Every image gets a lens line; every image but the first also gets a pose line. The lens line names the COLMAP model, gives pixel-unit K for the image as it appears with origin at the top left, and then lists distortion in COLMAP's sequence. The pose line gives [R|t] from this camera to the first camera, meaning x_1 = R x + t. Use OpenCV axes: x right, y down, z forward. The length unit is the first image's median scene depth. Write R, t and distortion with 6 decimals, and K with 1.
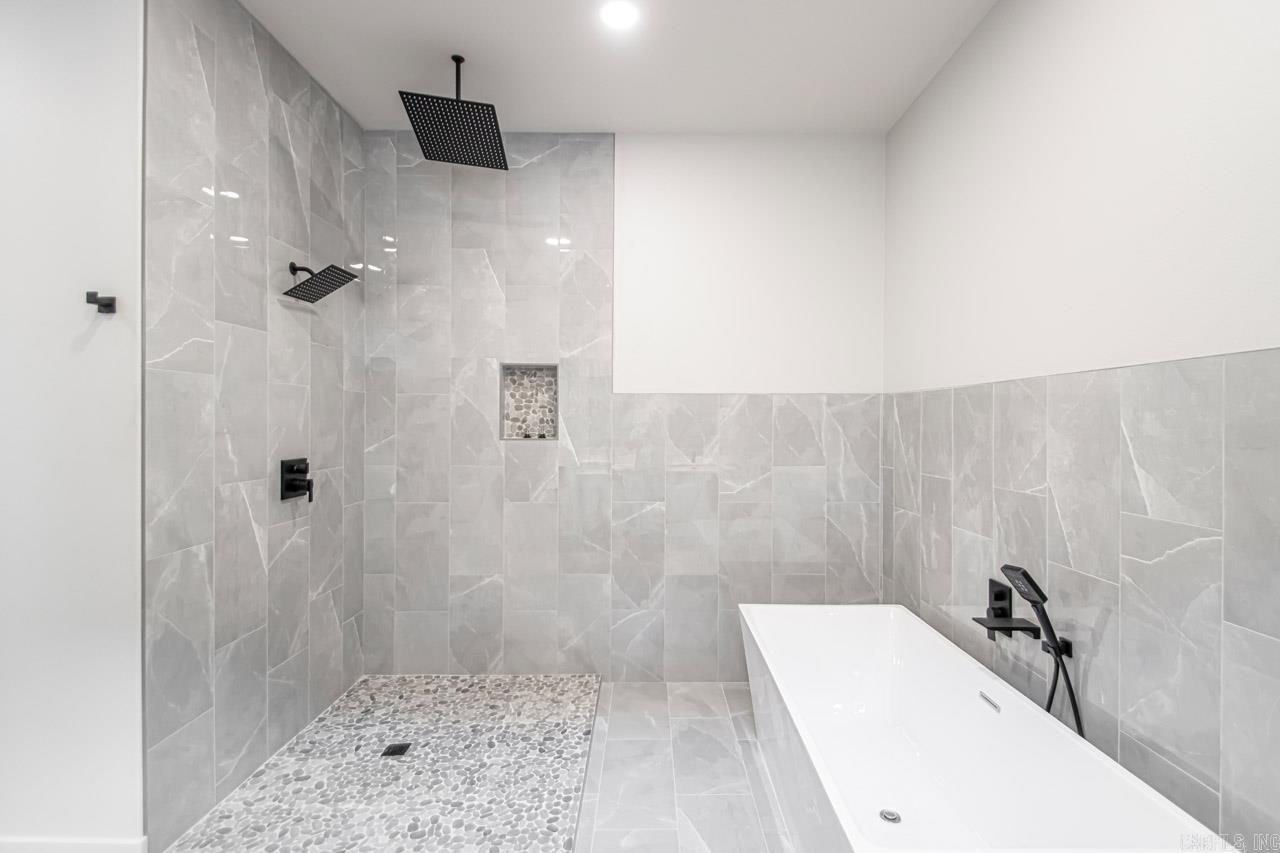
lens RADIAL K [[601.6, 0, 640.8], [0, 601.6, 427.4], [0, 0, 1]] dist [0.034738, -0.027315]
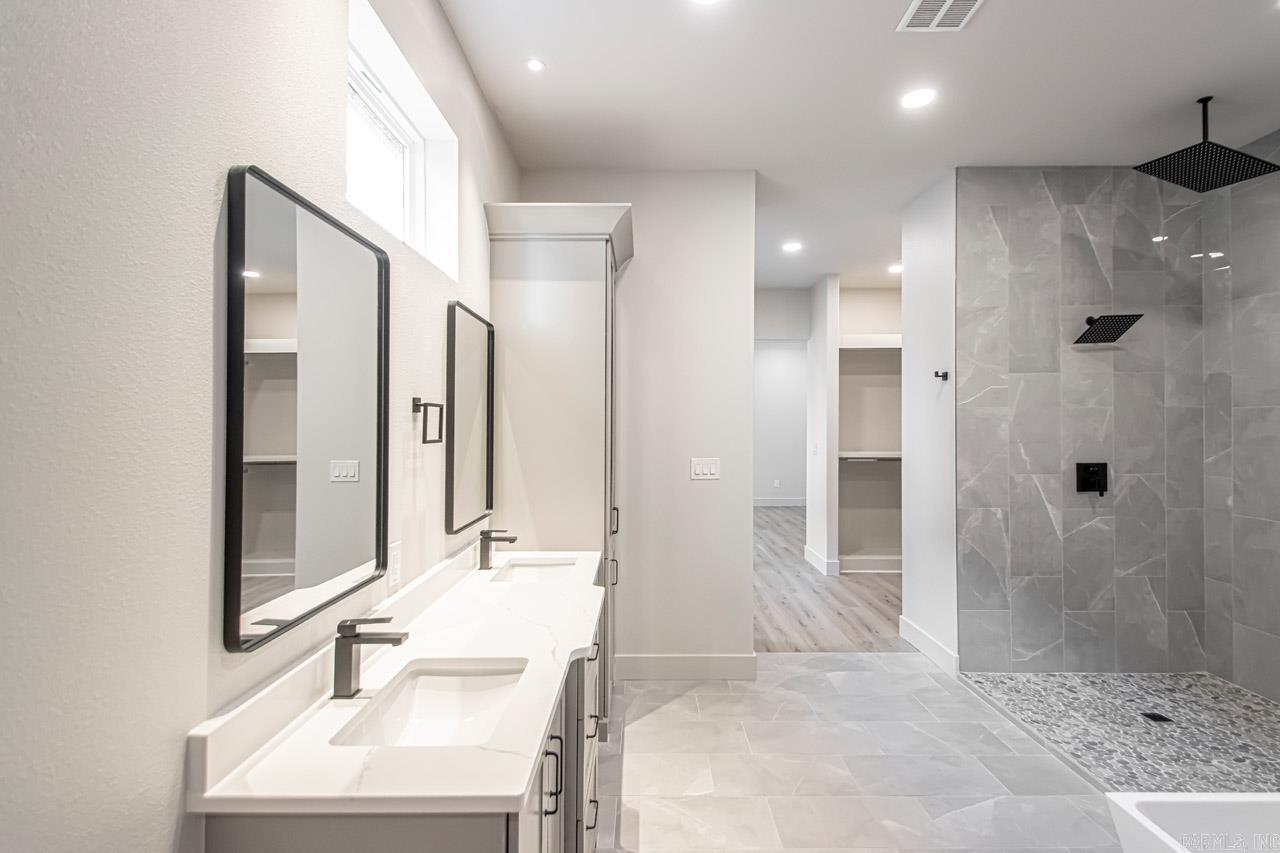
lens RADIAL K [[585.2, 0, 659.3], [0, 585.2, 431.5], [0, 0, 1]] dist [0.038804, -0.023727]
pose [[0.019134, 0.009065, -0.999776, 0.703392], [-0.006682, 0.999938, 0.008939, -0.021604], [0.999795, 0.006509, 0.019194, 0.020119]]
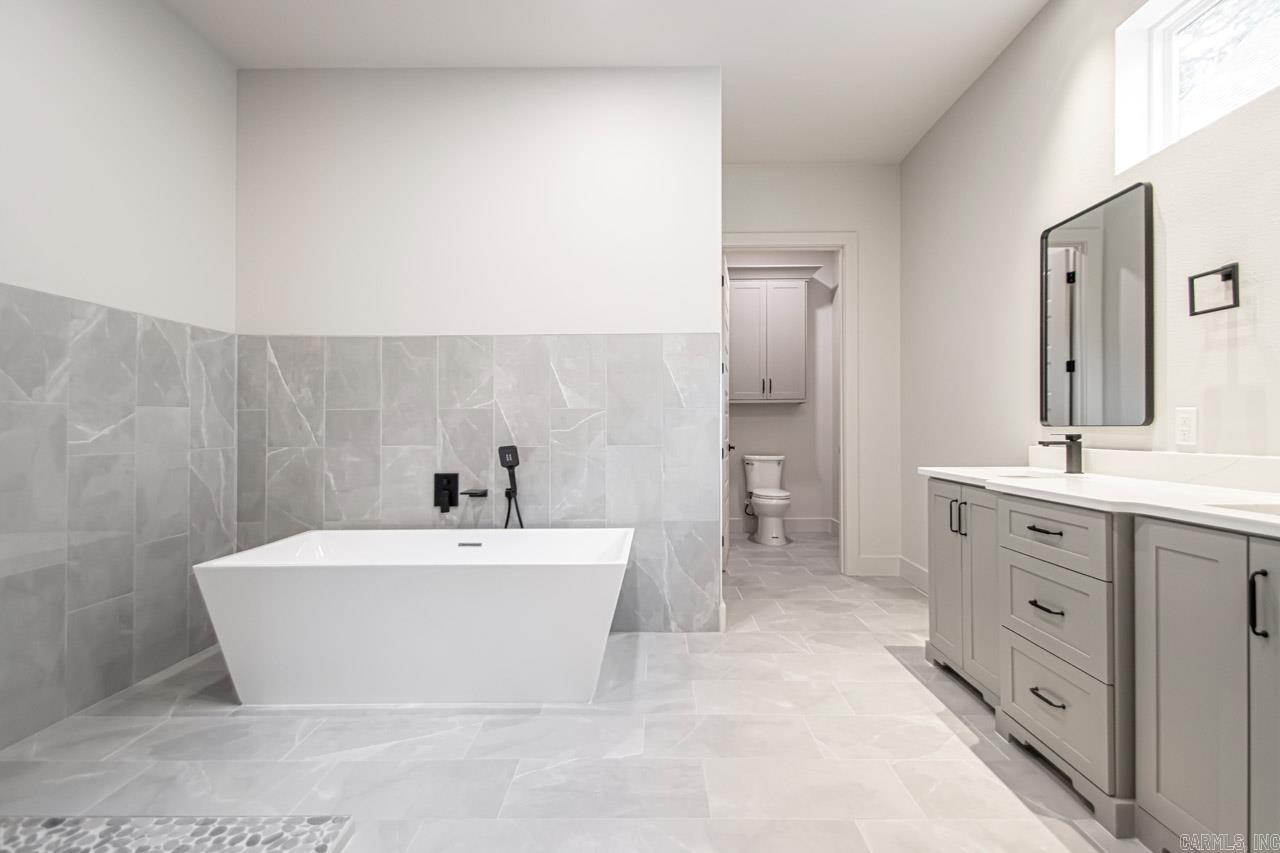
lens RADIAL K [[585.2, 0, 659.3], [0, 585.2, 431.5], [0, 0, 1]] dist [0.038804, -0.023727]
pose [[-0.004778, -0.008589, 0.999952, -0.680197], [0.014528, 0.999857, 0.008657, 0.123409], [-0.999883, 0.014568, -0.004653, 0.403007]]
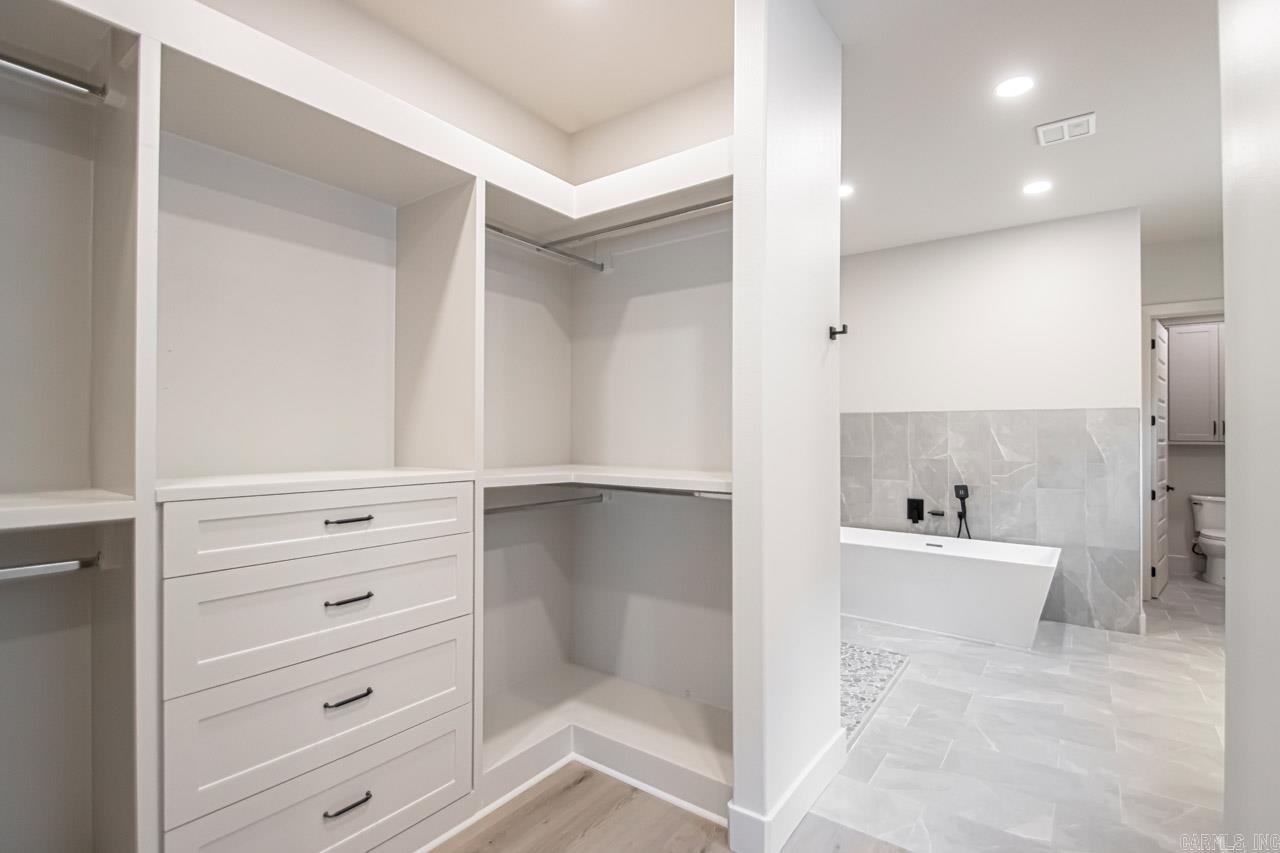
lens RADIAL K [[600.7, 0, 644.4], [0, 600.7, 423.8], [0, 0, 1]] dist [0.040888, -0.028007]
pose [[0.594261, 0.015446, 0.804124, -1.554678], [0.004033, 0.999746, -0.022185, 0.013261], [-0.804262, 0.016427, 0.594047, 0.371049]]
